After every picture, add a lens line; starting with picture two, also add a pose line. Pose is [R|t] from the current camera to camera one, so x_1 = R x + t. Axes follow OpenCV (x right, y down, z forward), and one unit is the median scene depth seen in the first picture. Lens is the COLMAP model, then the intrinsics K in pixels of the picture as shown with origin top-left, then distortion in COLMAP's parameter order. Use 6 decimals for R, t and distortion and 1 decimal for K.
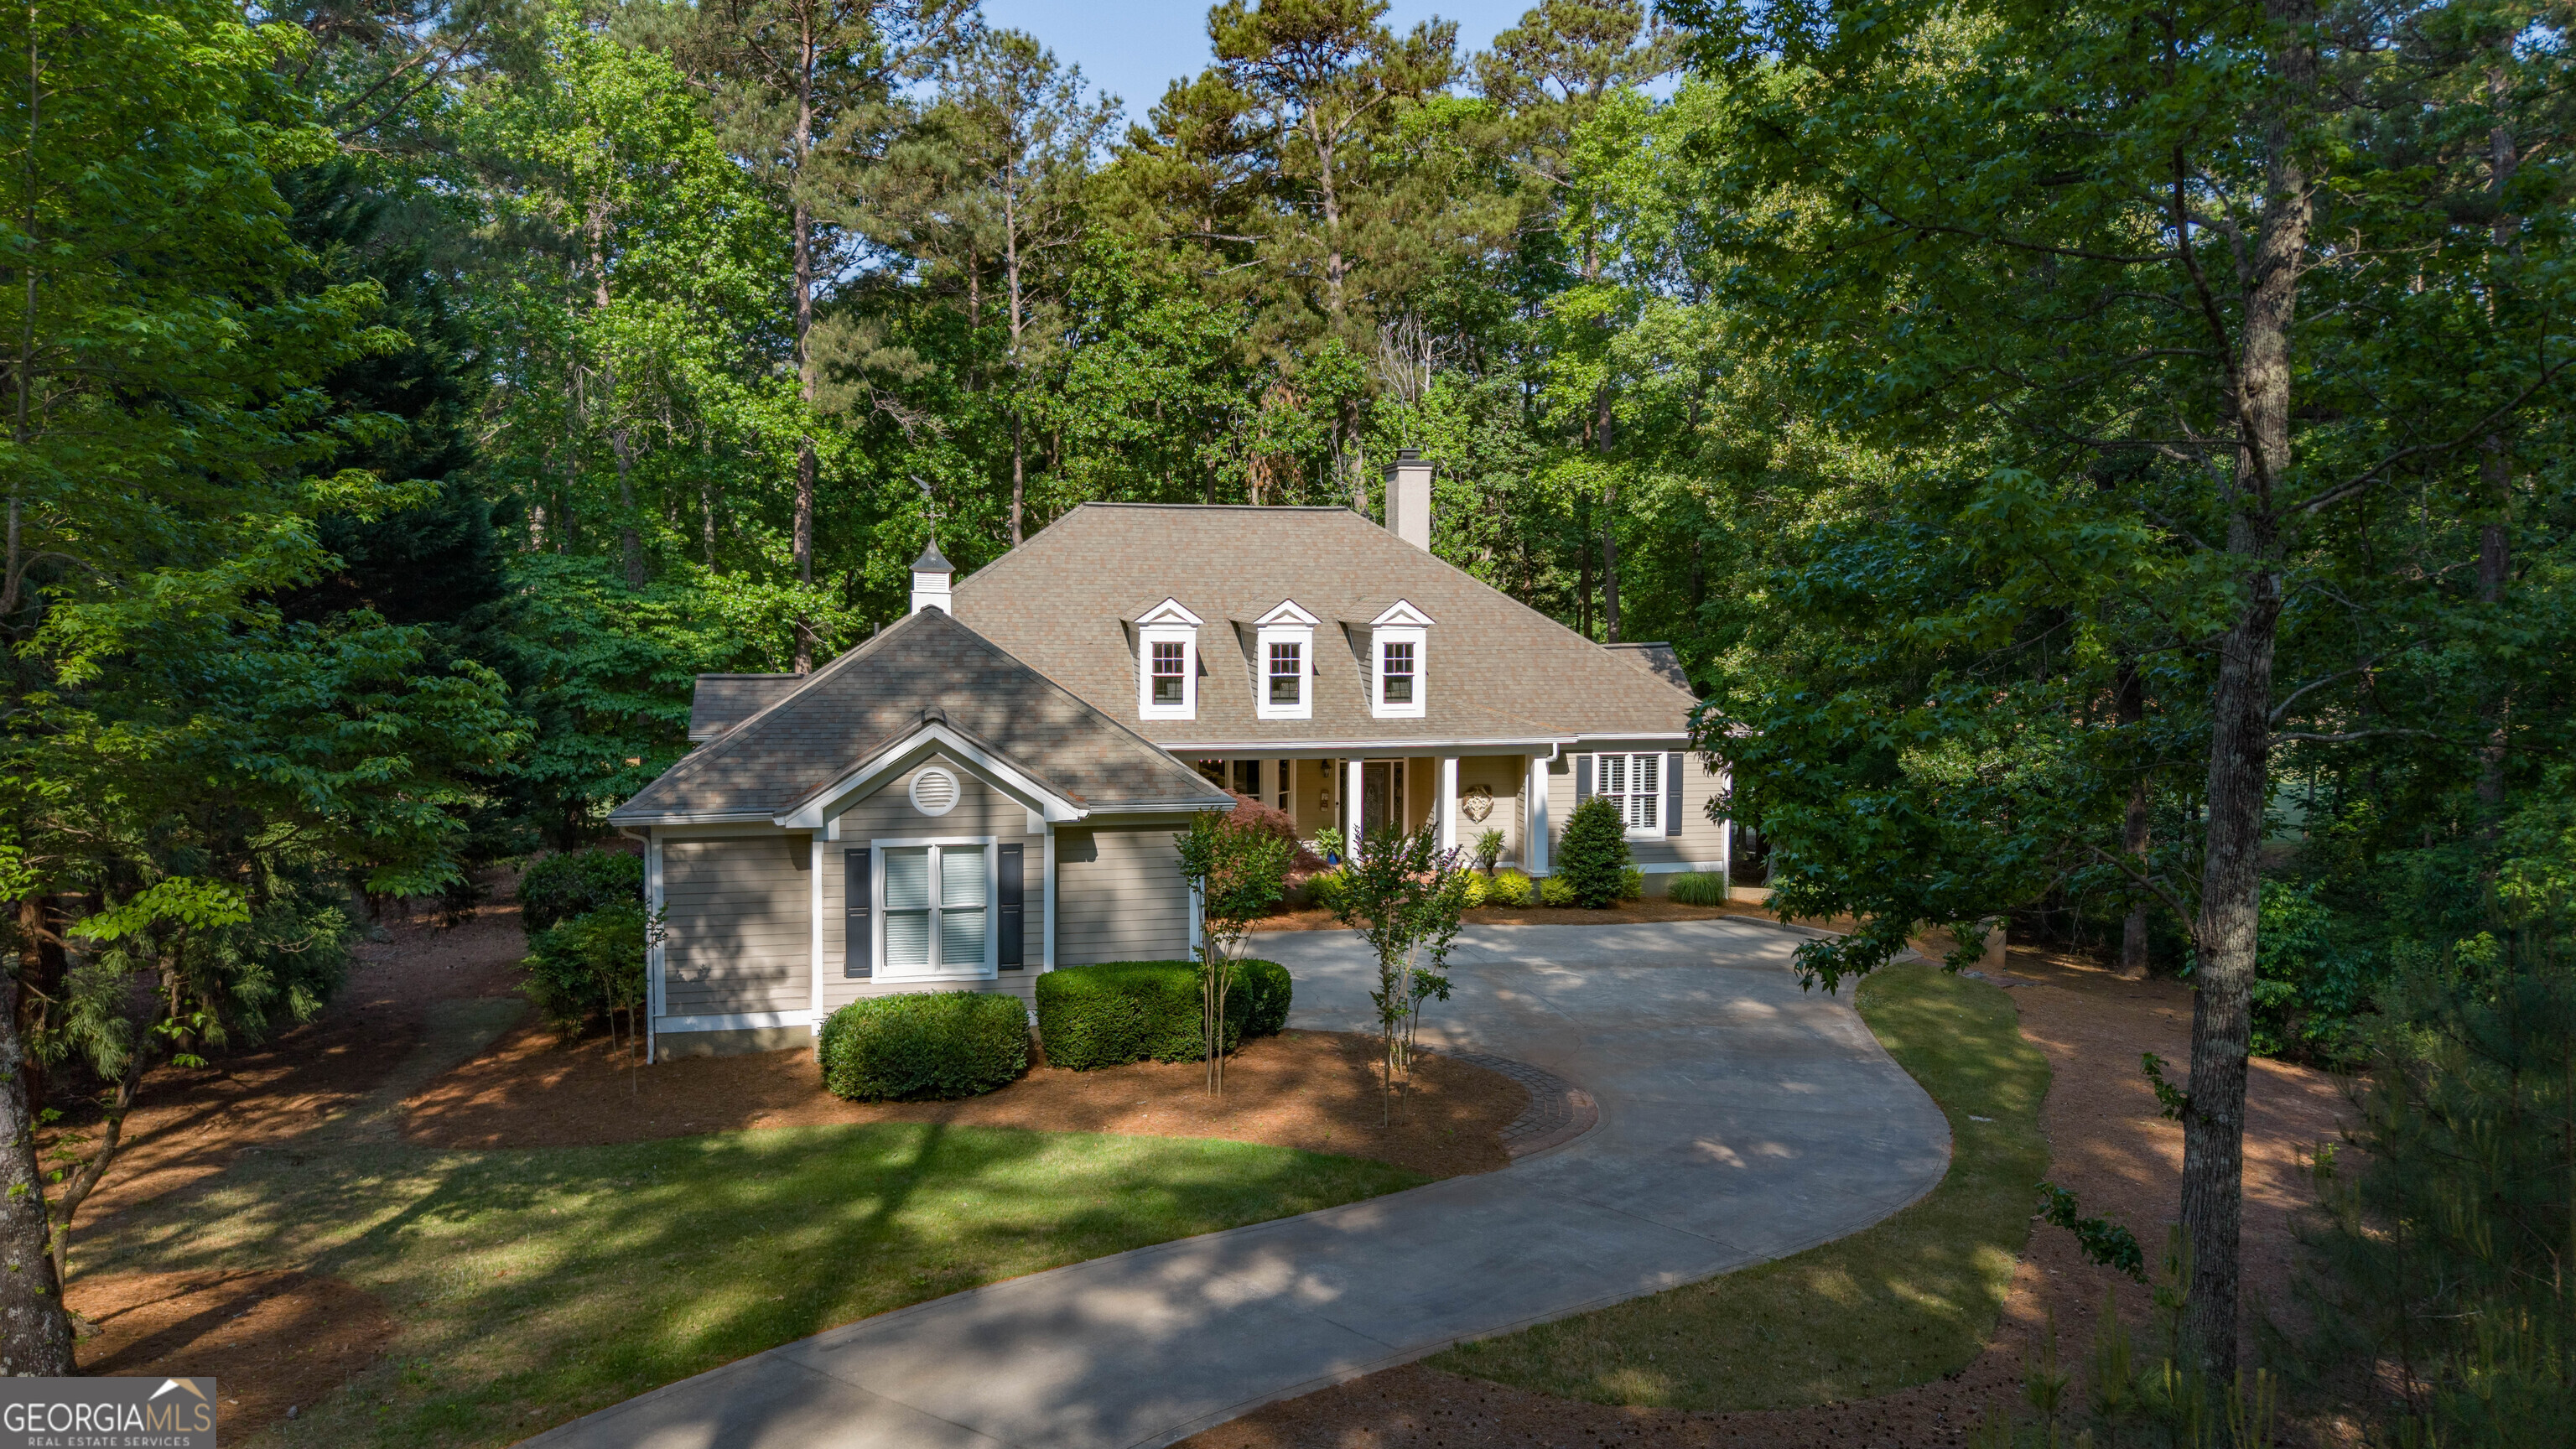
lens RADIAL K [[1720.2, 0, 1310.9], [0, 1720.2, 732.2], [0, 0, 1]] dist [0.068686, -0.179359]
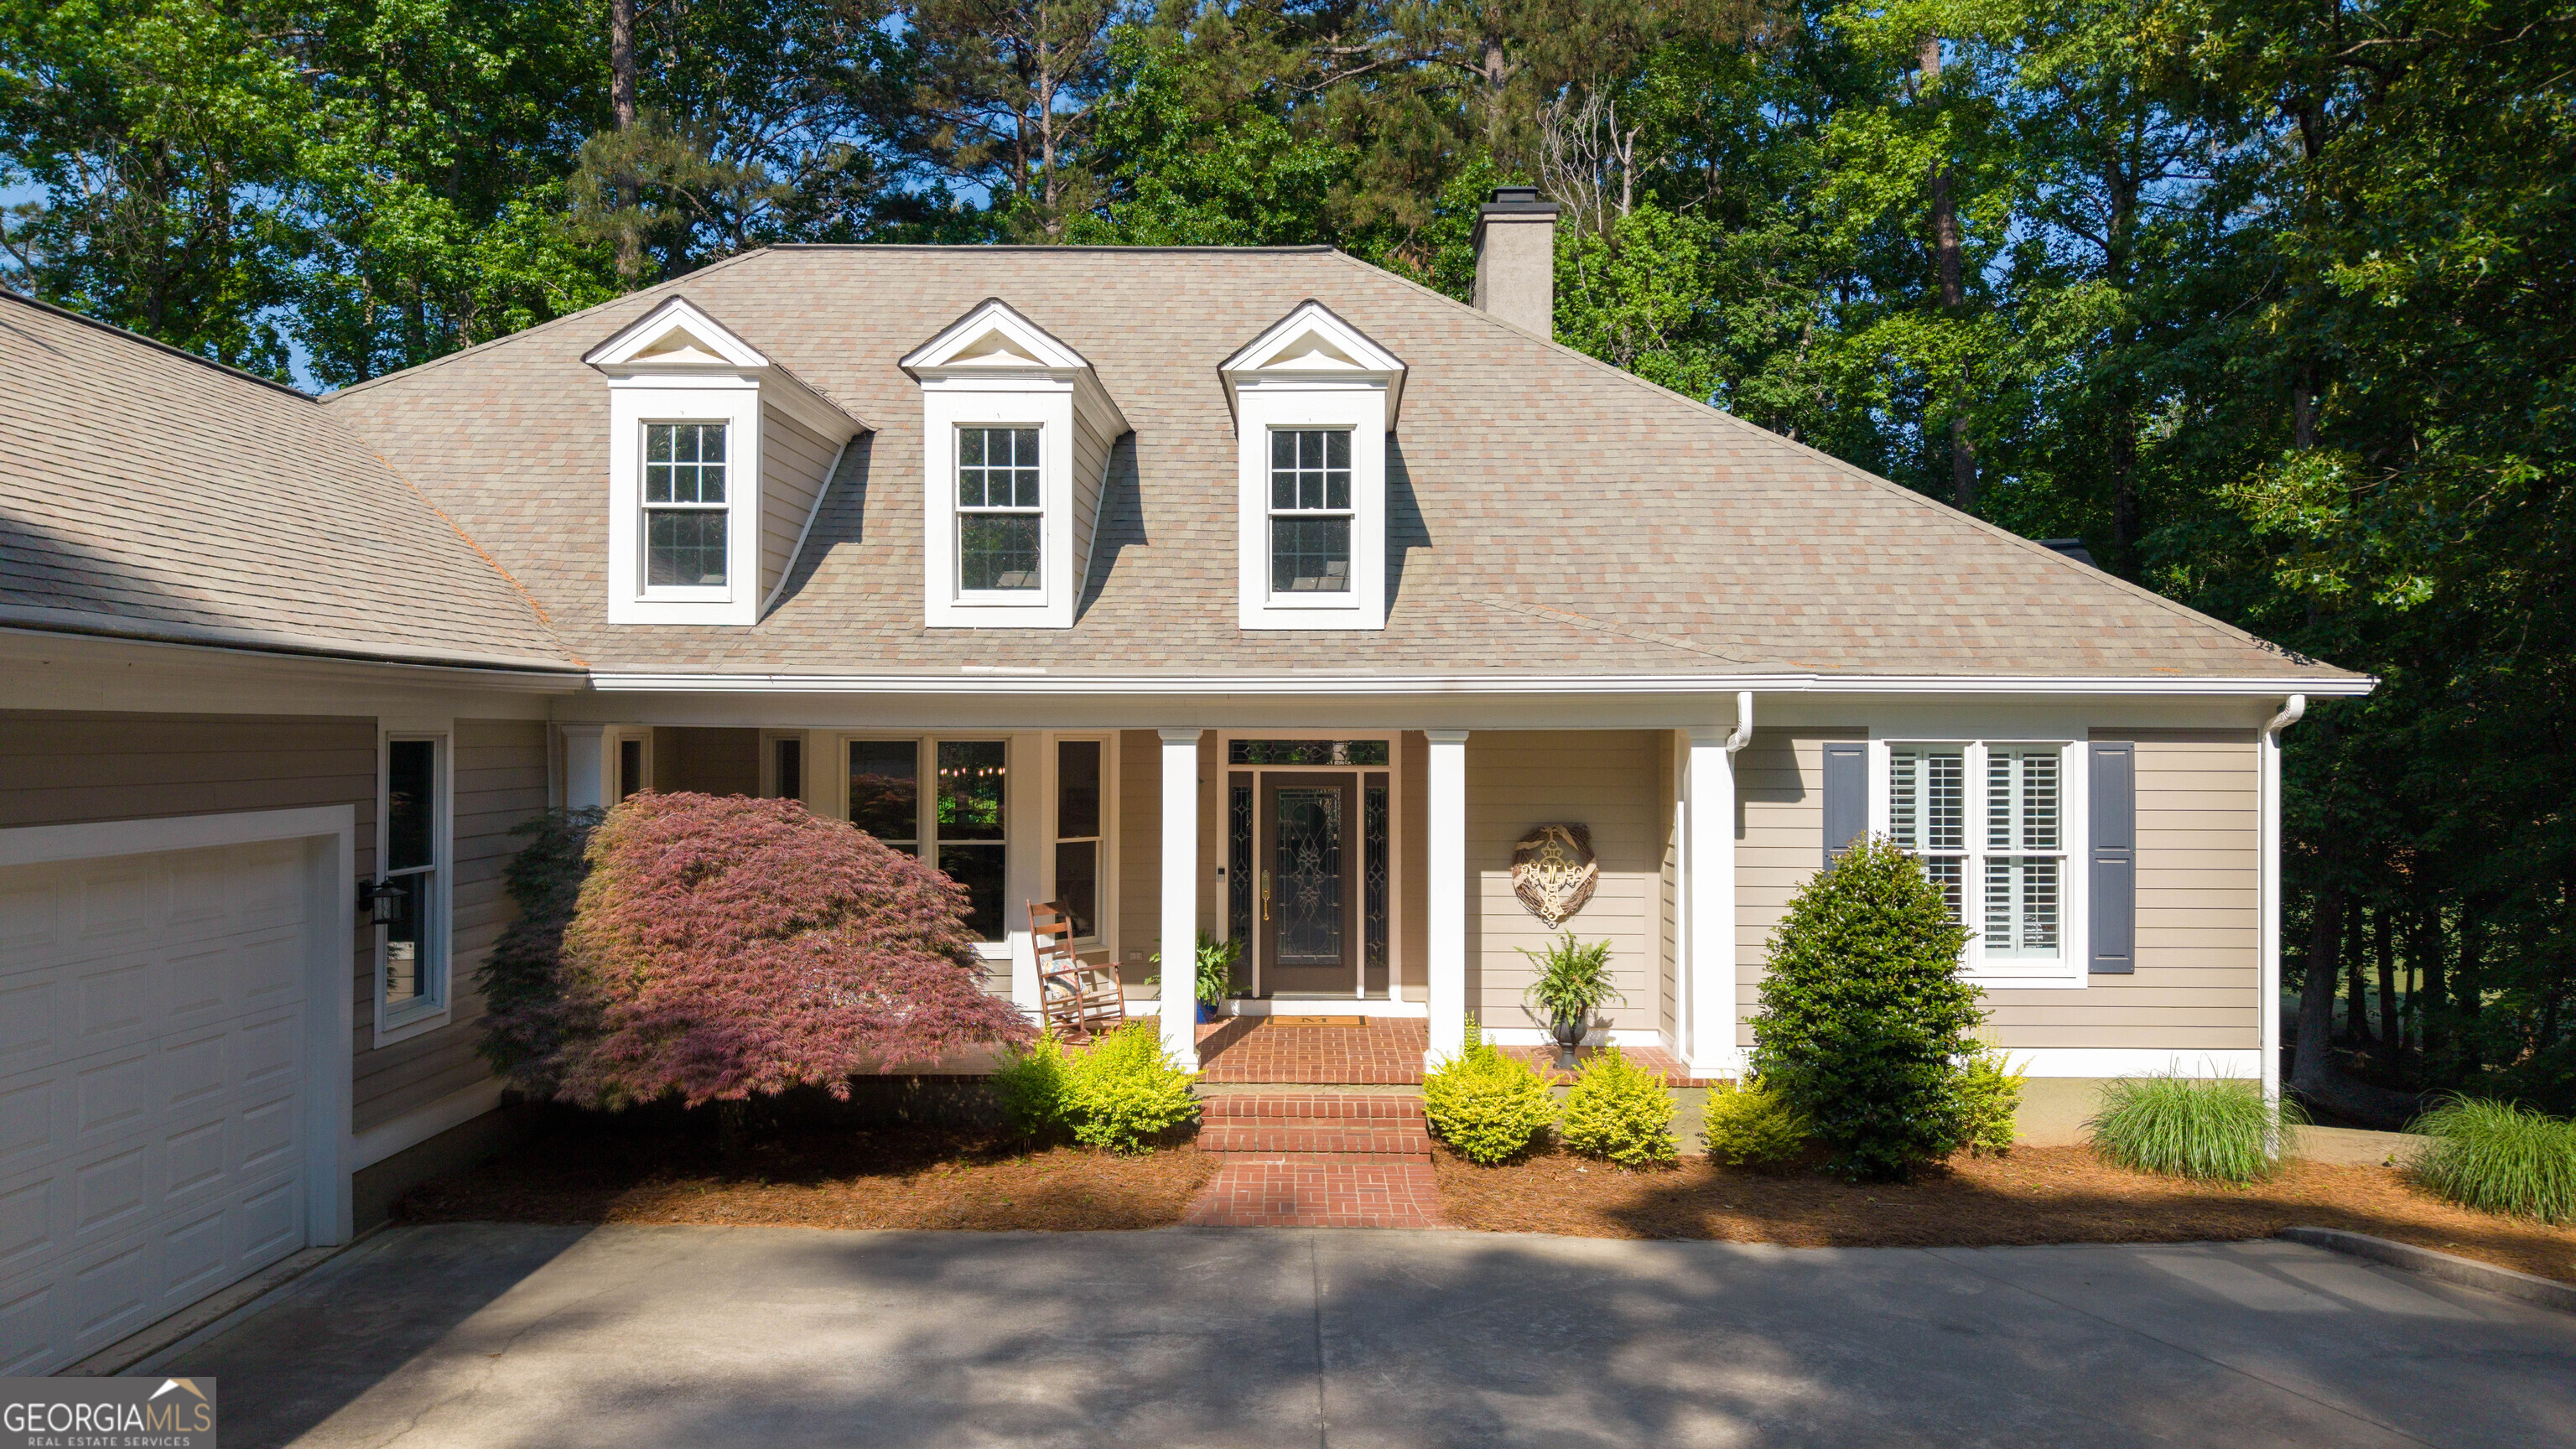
lens RADIAL K [[1720.2, 0, 1310.9], [0, 1720.2, 732.2], [0, 0, 1]] dist [0.068686, -0.179359]
pose [[0.978190, -0.002139, -0.207701, 0.124843], [-0.016475, 0.995997, -0.087852, 0.045418], [0.207057, 0.089358, 0.974239, 0.622196]]
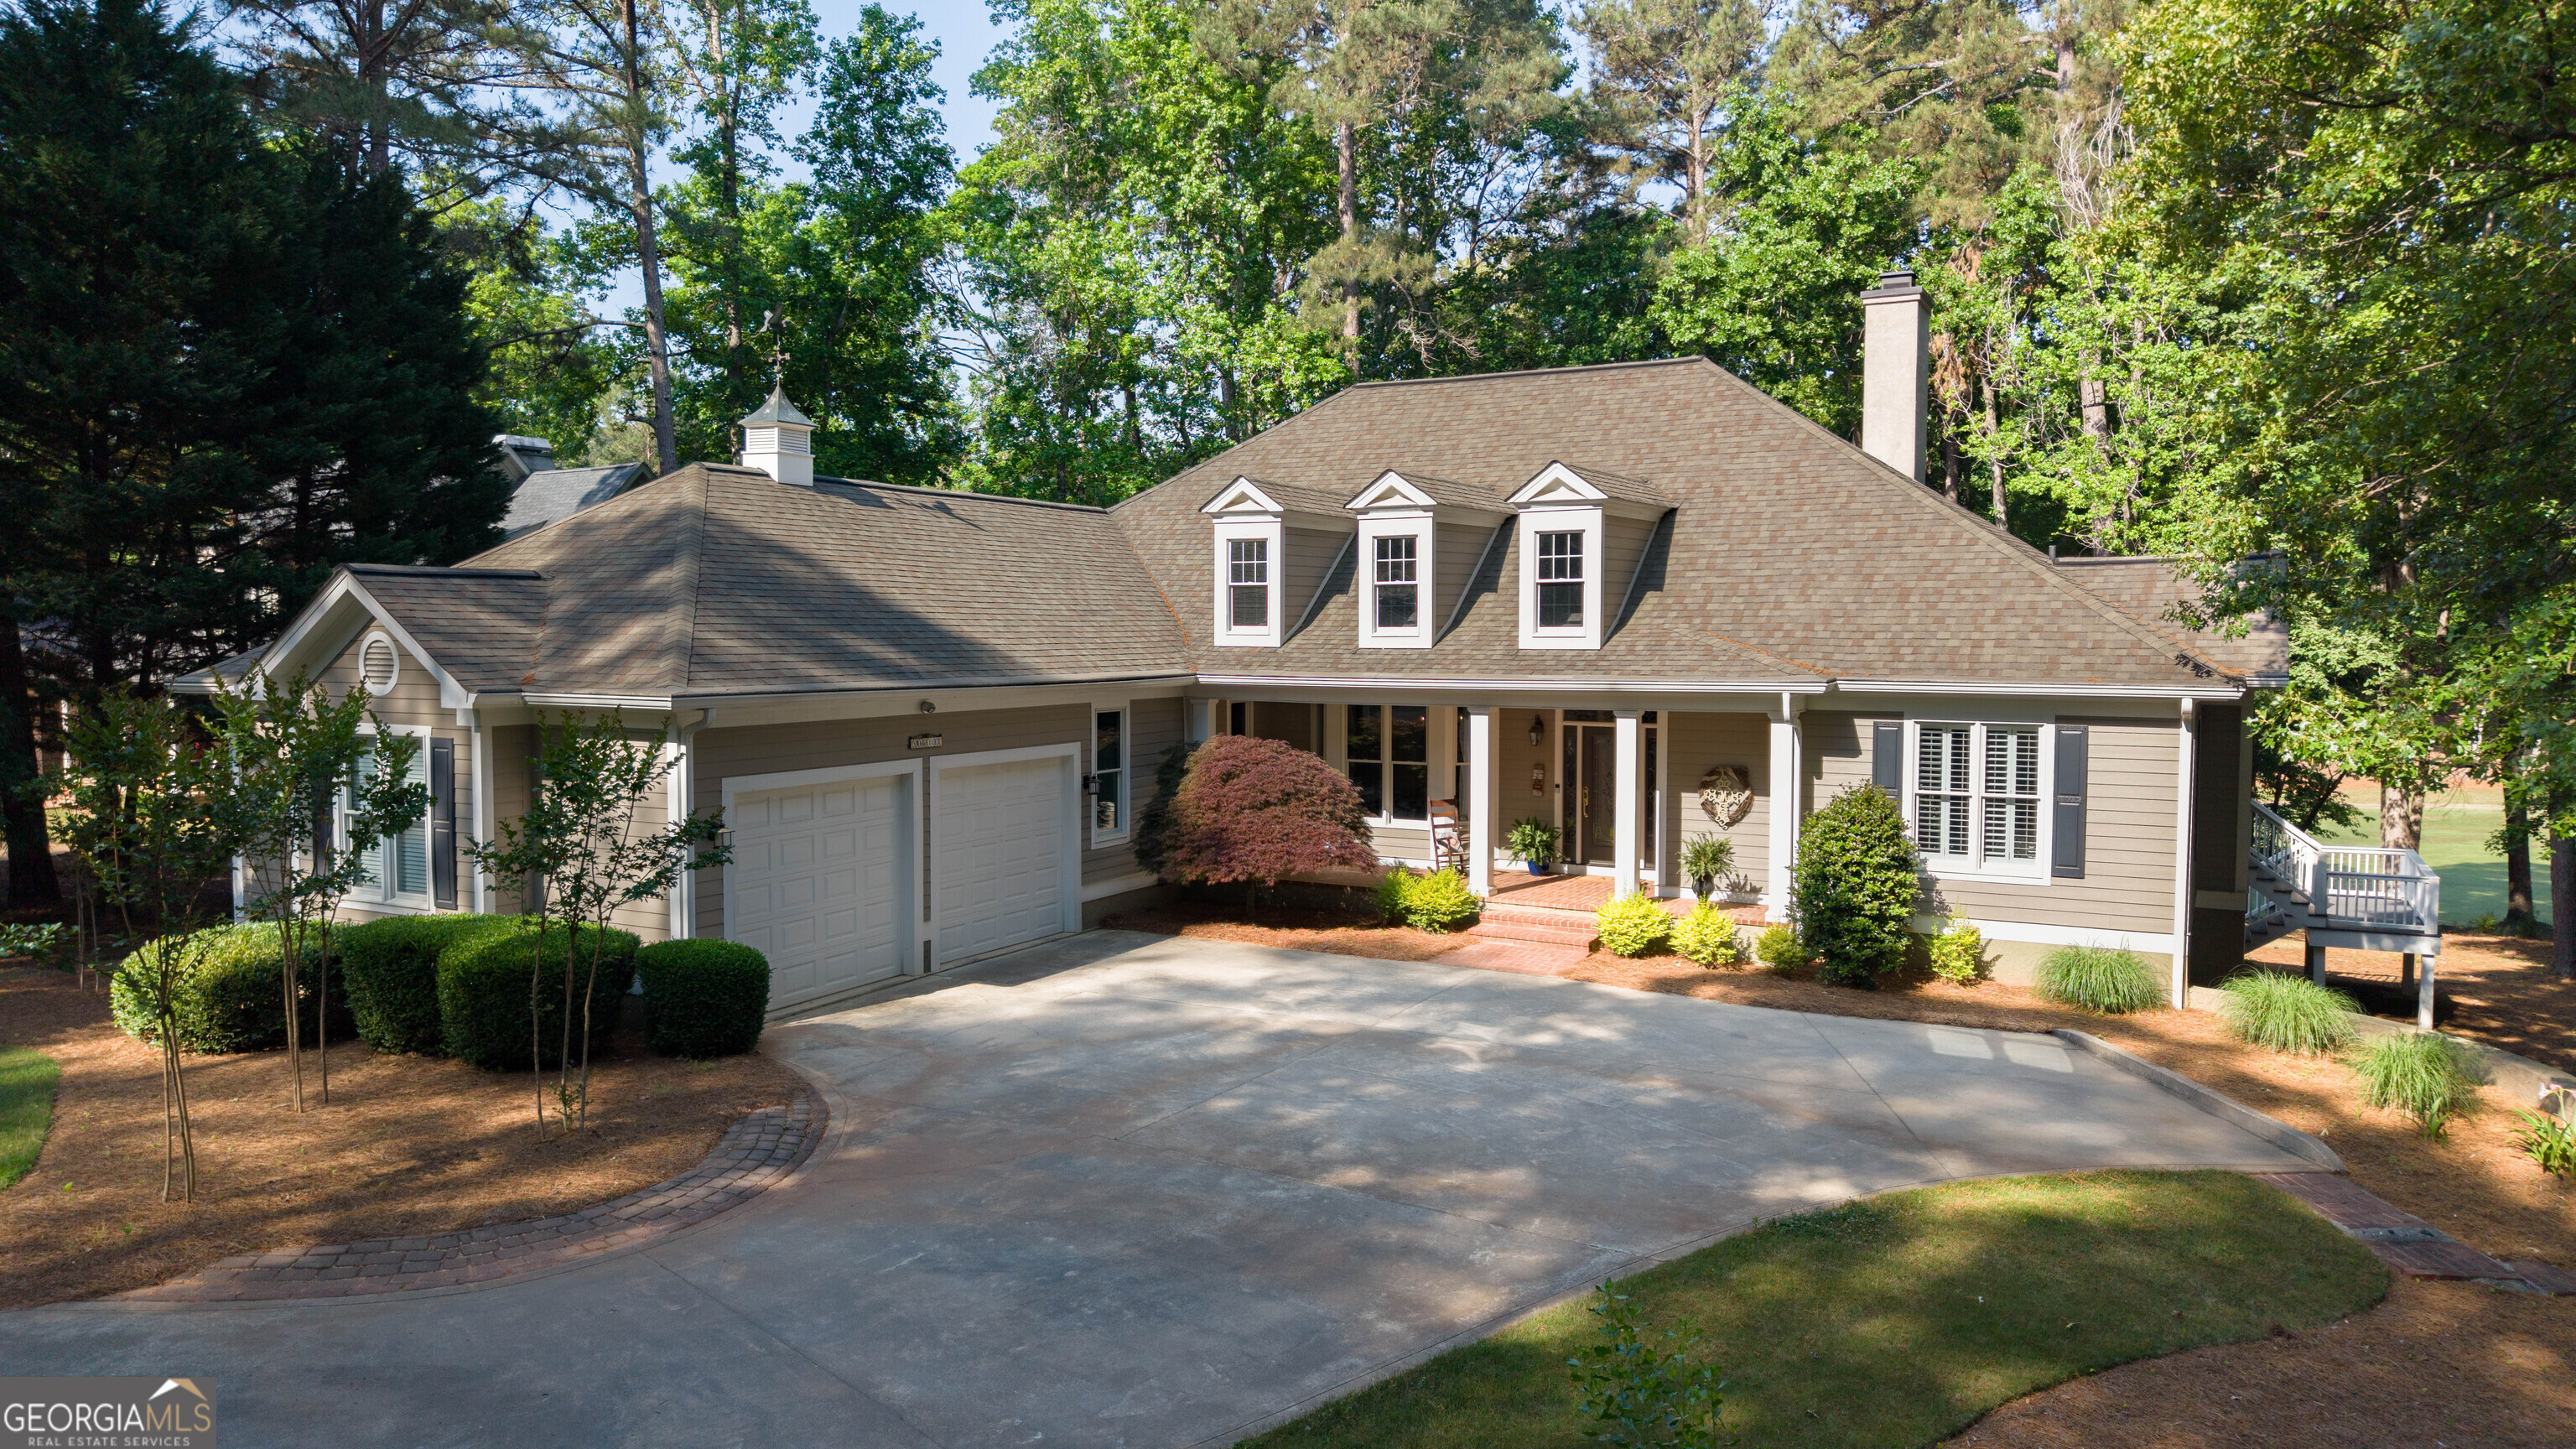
lens RADIAL K [[1725.0, 0, 1200.6], [0, 1725.0, 797.8], [0, 0, 1]] dist [-0.072620, -0.000352]
pose [[0.723143, 0.060678, -0.688028, 0.388467], [-0.052657, 0.998078, 0.032678, 0.032479], [0.688688, 0.012599, 0.724948, 0.431040]]
